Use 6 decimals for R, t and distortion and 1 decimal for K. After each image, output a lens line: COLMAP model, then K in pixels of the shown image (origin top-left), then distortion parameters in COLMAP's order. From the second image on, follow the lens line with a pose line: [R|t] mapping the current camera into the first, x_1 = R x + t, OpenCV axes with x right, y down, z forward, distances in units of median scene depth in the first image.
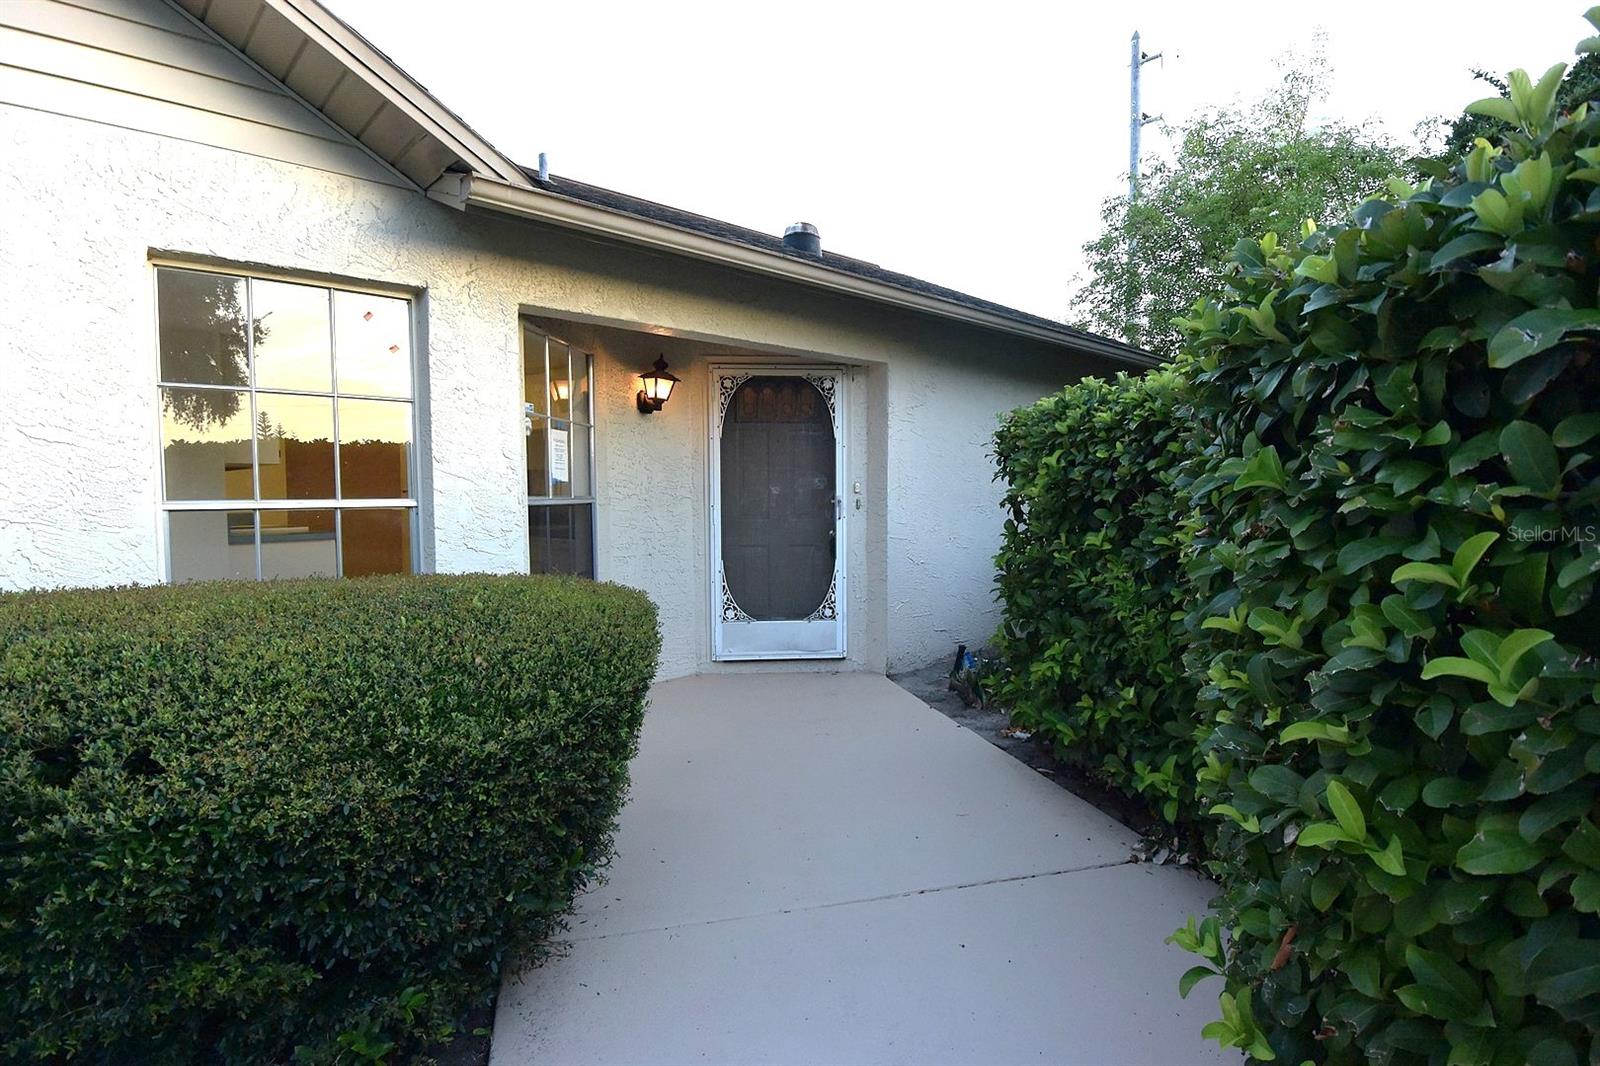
lens RADIAL K [[839.7, 0, 817.0], [0, 839.7, 536.9], [0, 0, 1]] dist [0.001762, -0.030303]
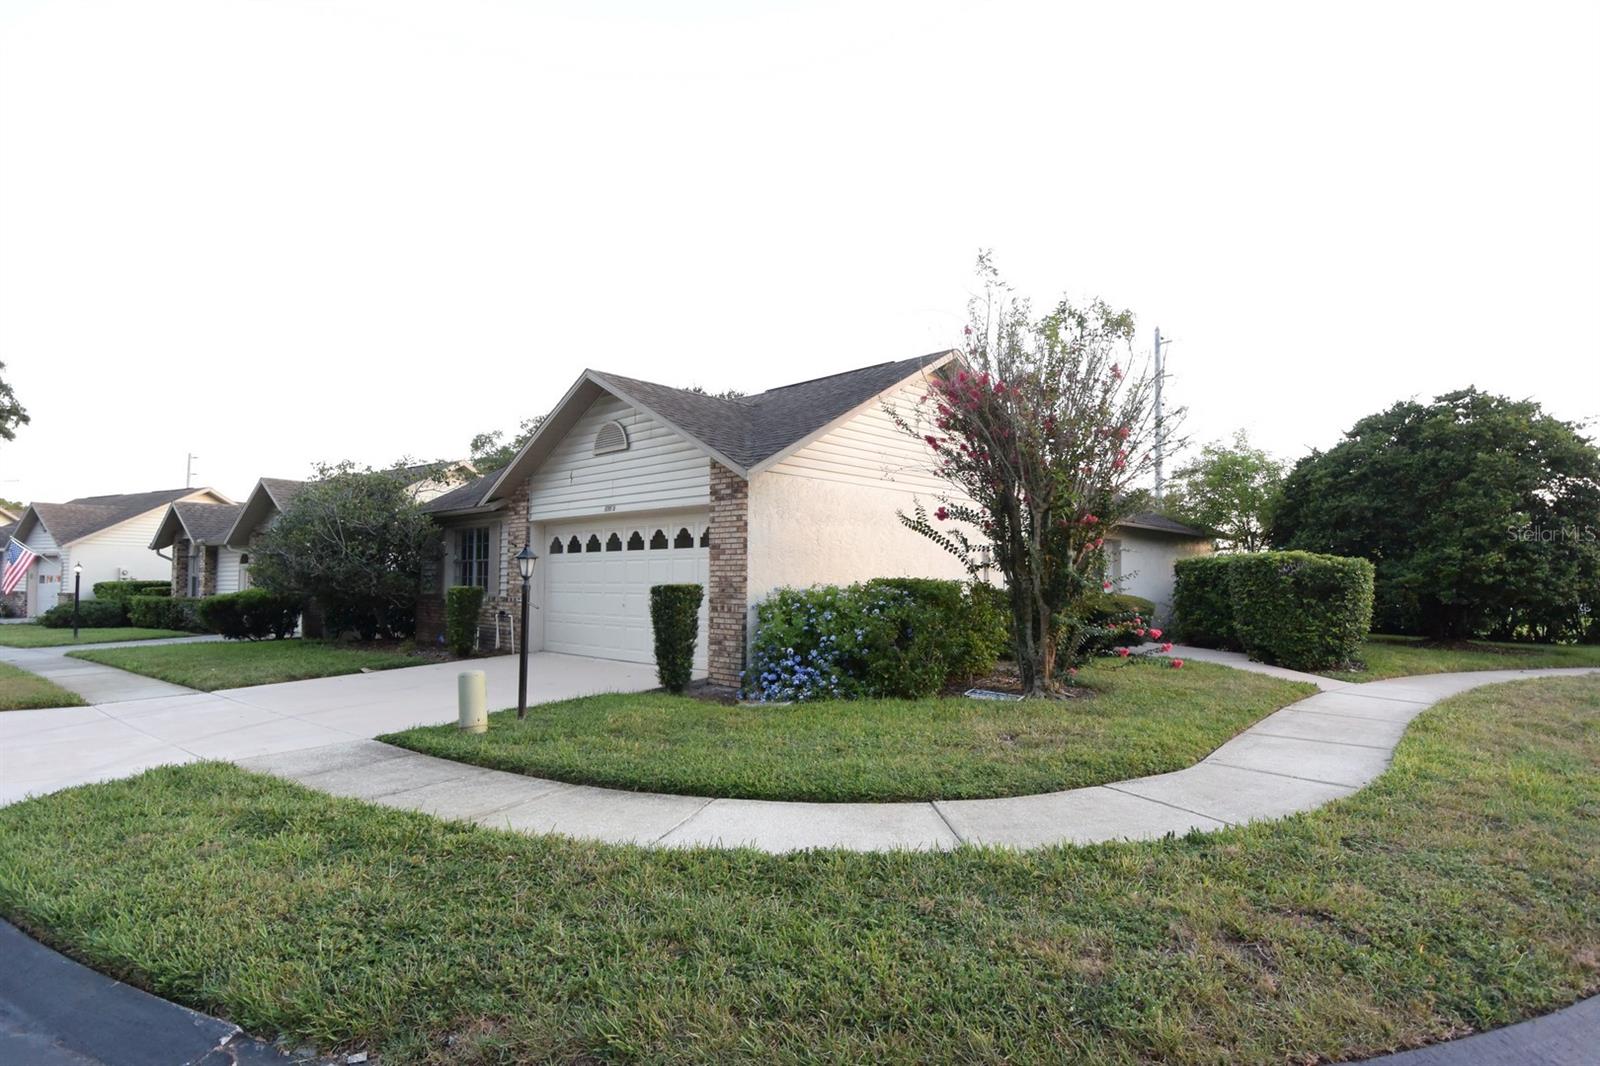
lens RADIAL K [[839.7, 0, 817.0], [0, 839.7, 536.9], [0, 0, 1]] dist [0.001762, -0.030303]
pose [[0.999569, 0.013038, 0.026317, -1.128149], [-0.010091, 0.993973, -0.109164, 0.139796], [-0.027581, 0.108852, 0.993675, -2.091573]]
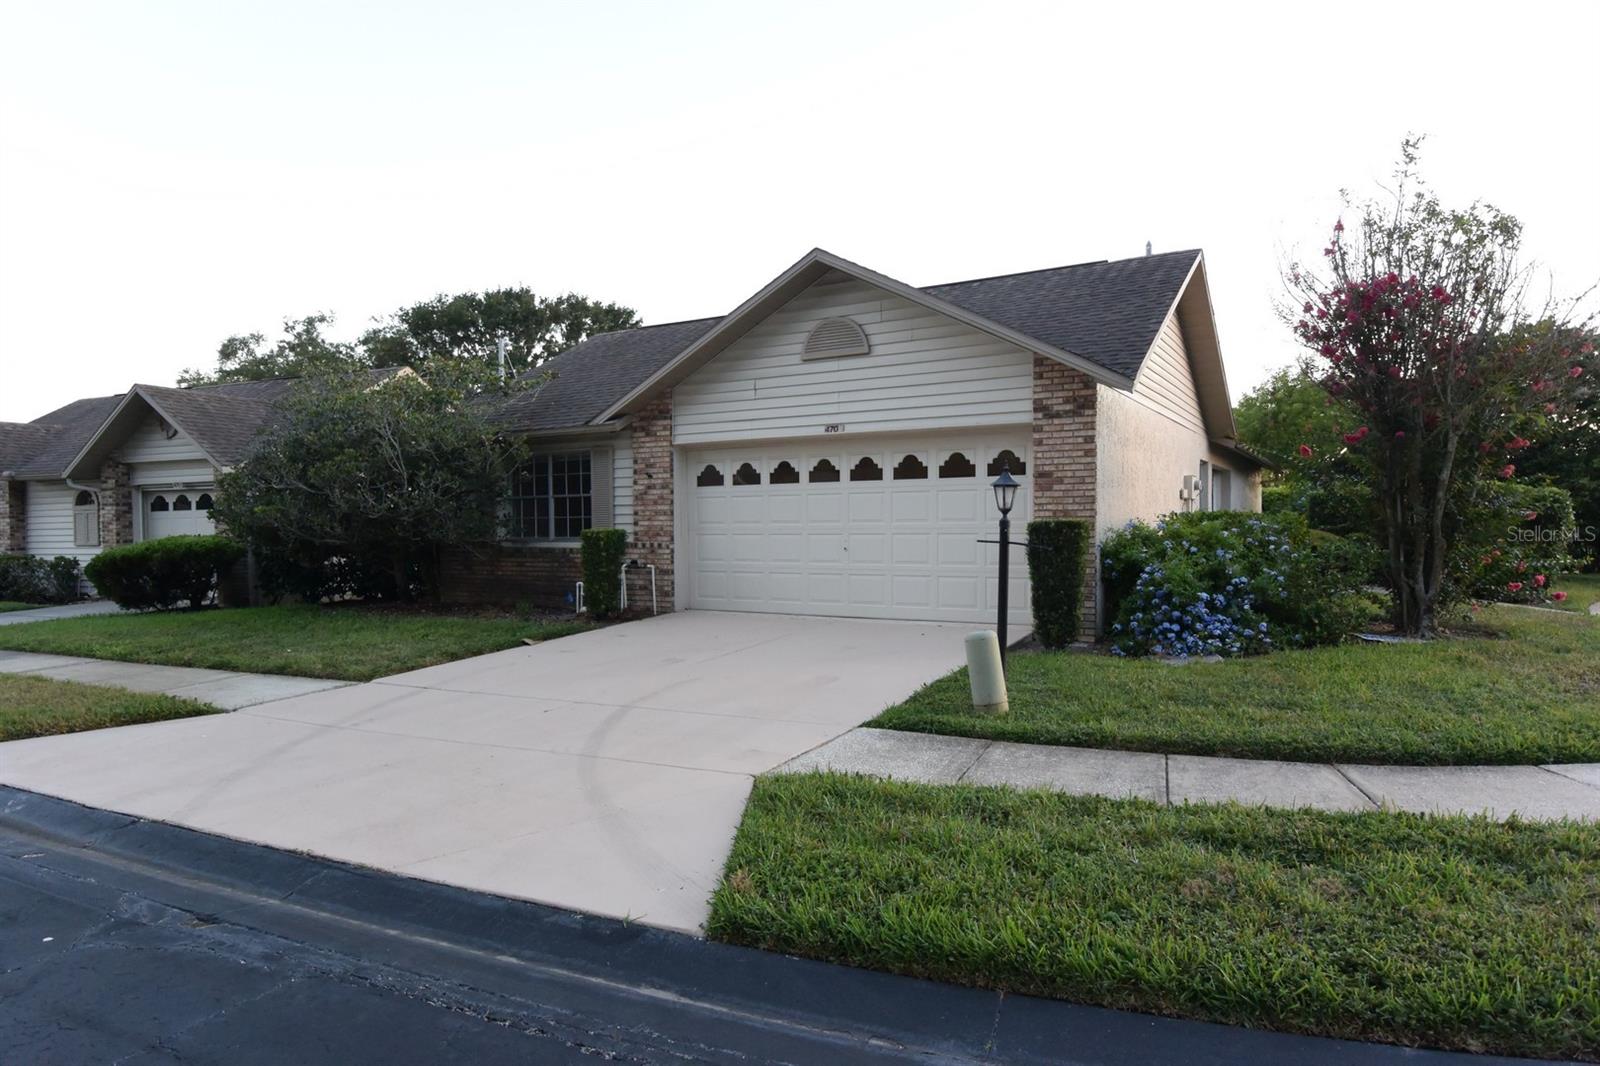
lens RADIAL K [[952.8, 0, 822.7], [0, 952.8, 528.7], [0, 0, 1]] dist [-0.005868, -0.001726]
pose [[0.966606, -0.001831, 0.256260, -2.104286], [0.015260, 0.998611, -0.050423, 0.140971], [-0.255812, 0.052650, 0.965292, -1.818205]]
